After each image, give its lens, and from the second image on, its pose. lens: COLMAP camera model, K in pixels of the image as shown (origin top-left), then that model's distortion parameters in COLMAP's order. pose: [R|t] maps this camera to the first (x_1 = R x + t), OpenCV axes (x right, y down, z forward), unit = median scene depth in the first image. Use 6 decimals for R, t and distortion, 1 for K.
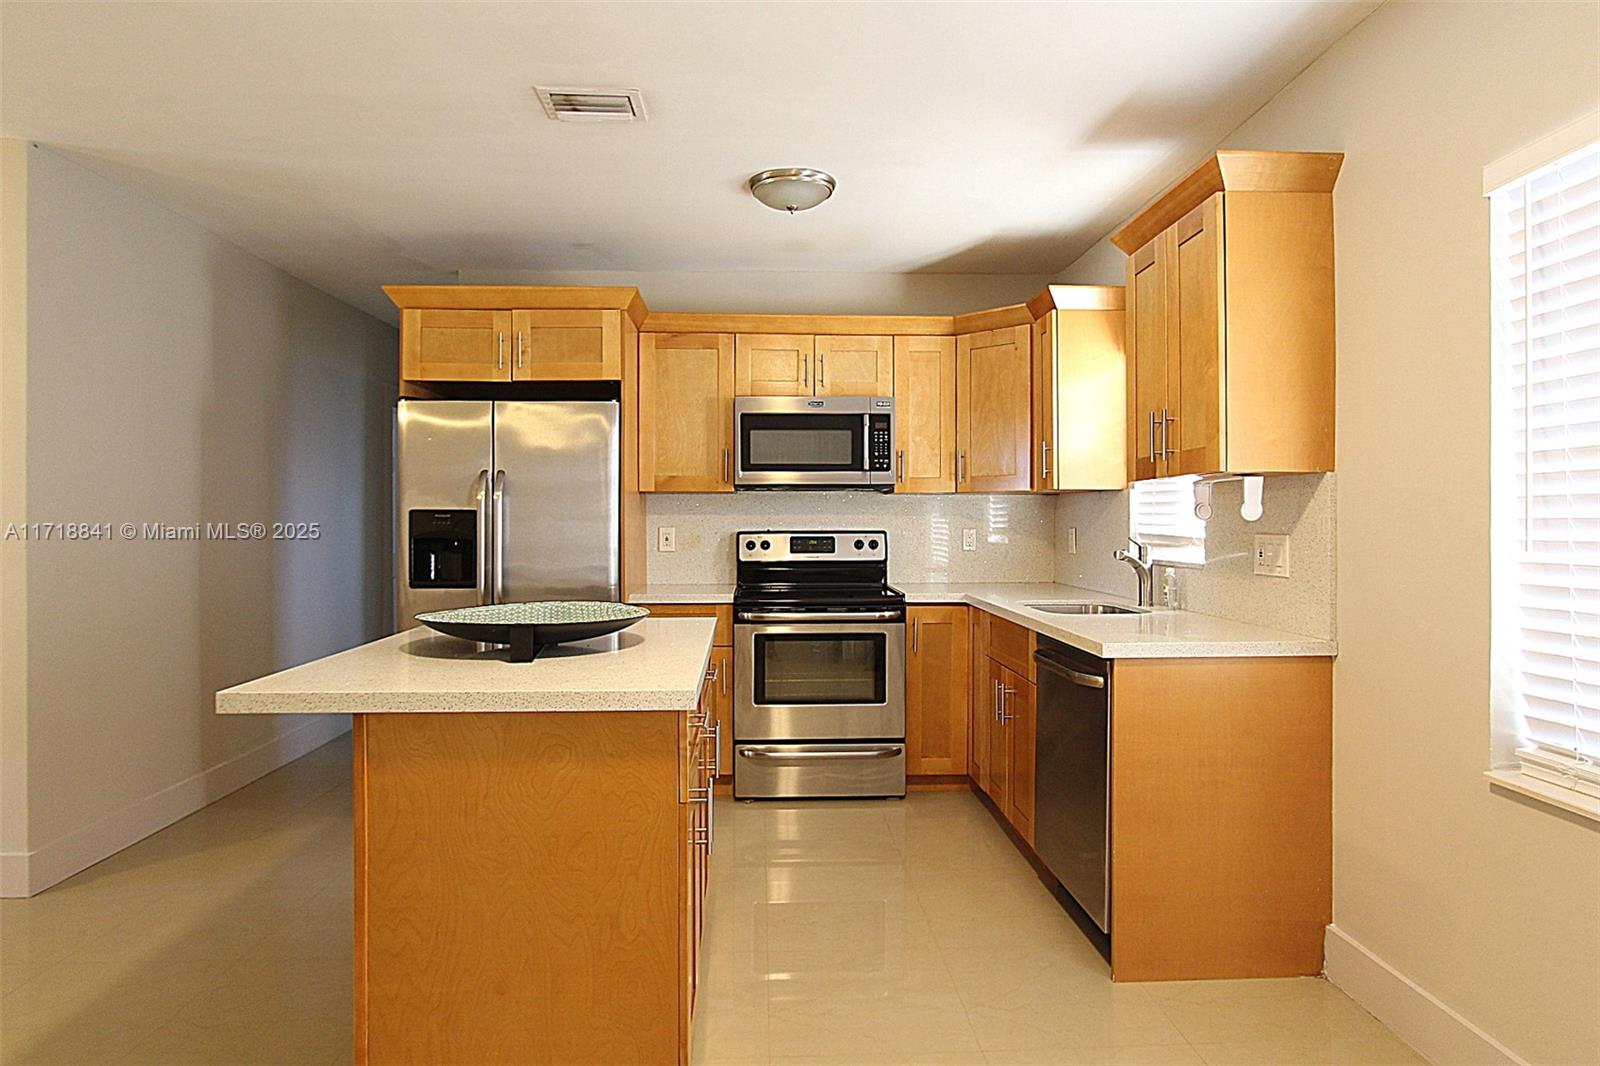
lens RADIAL K [[885.7, 0, 804.3], [0, 885.7, 515.4], [0, 0, 1]] dist [-0.019058, 0.000965]
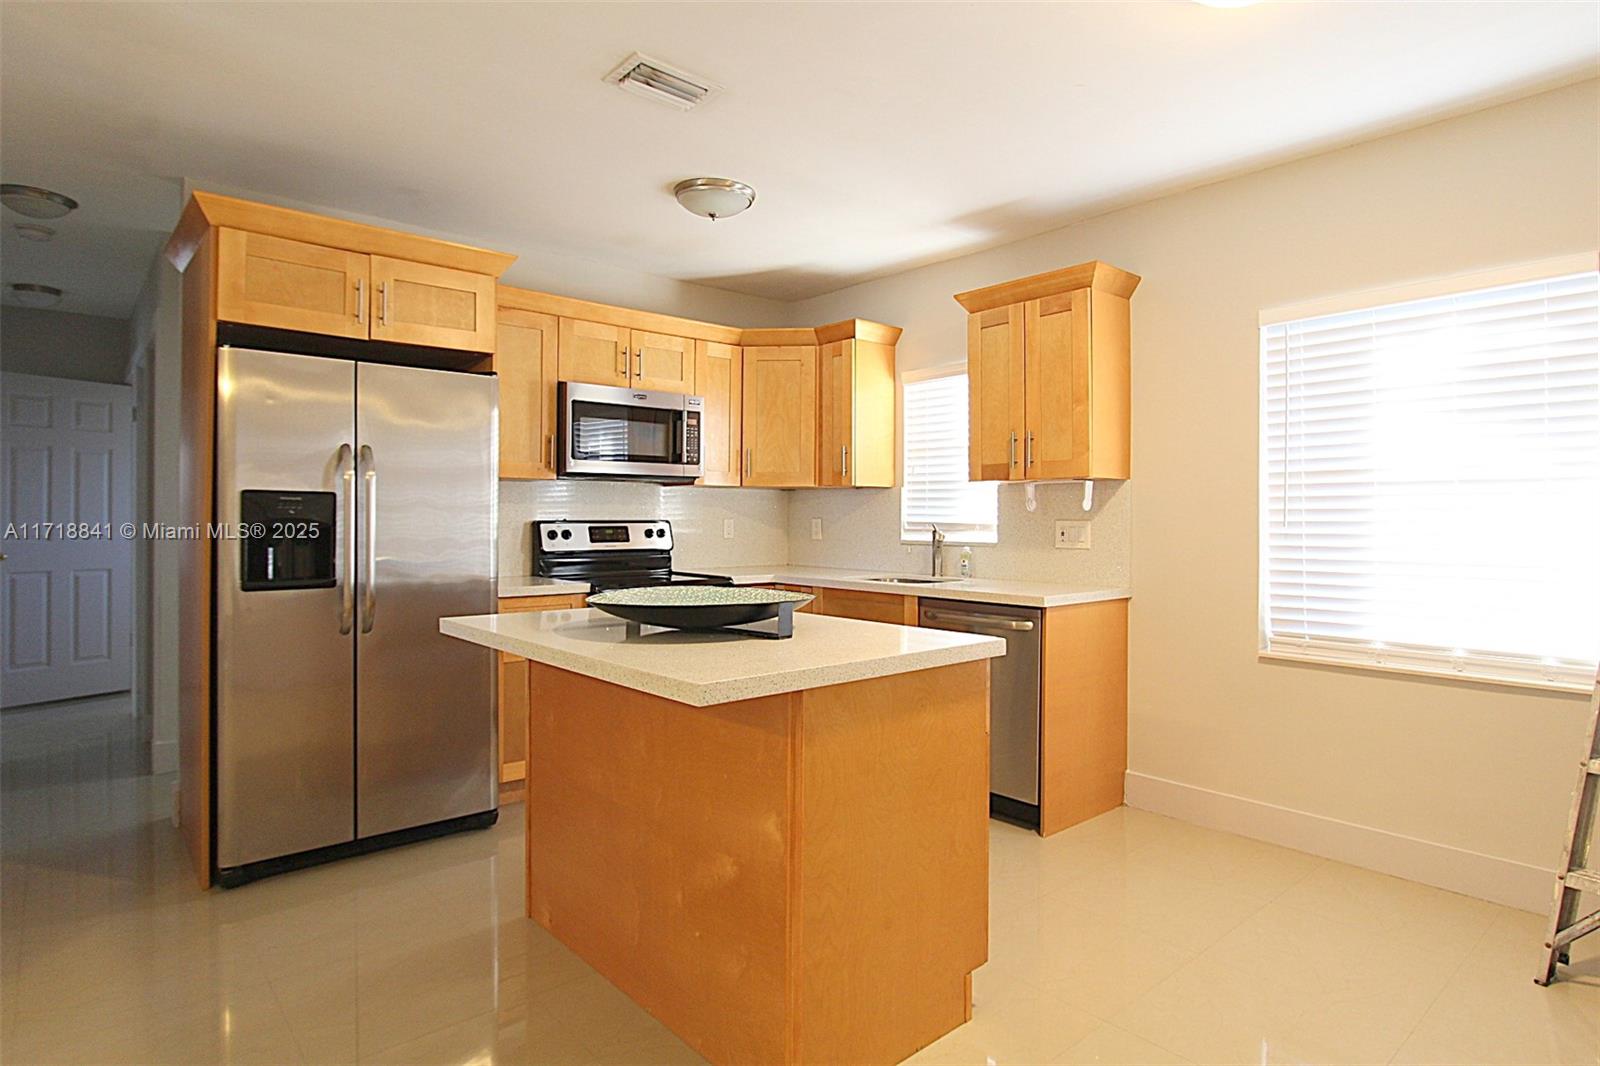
lens RADIAL K [[868.3, 0, 799.5], [0, 868.3, 518.1], [0, 0, 1]] dist [-0.022113, 0.000199]
pose [[0.781512, 0.003581, 0.623880, -0.472879], [-0.007566, 0.999964, 0.003739, 0.010360], [-0.623844, -0.007643, 0.781511, 0.095297]]
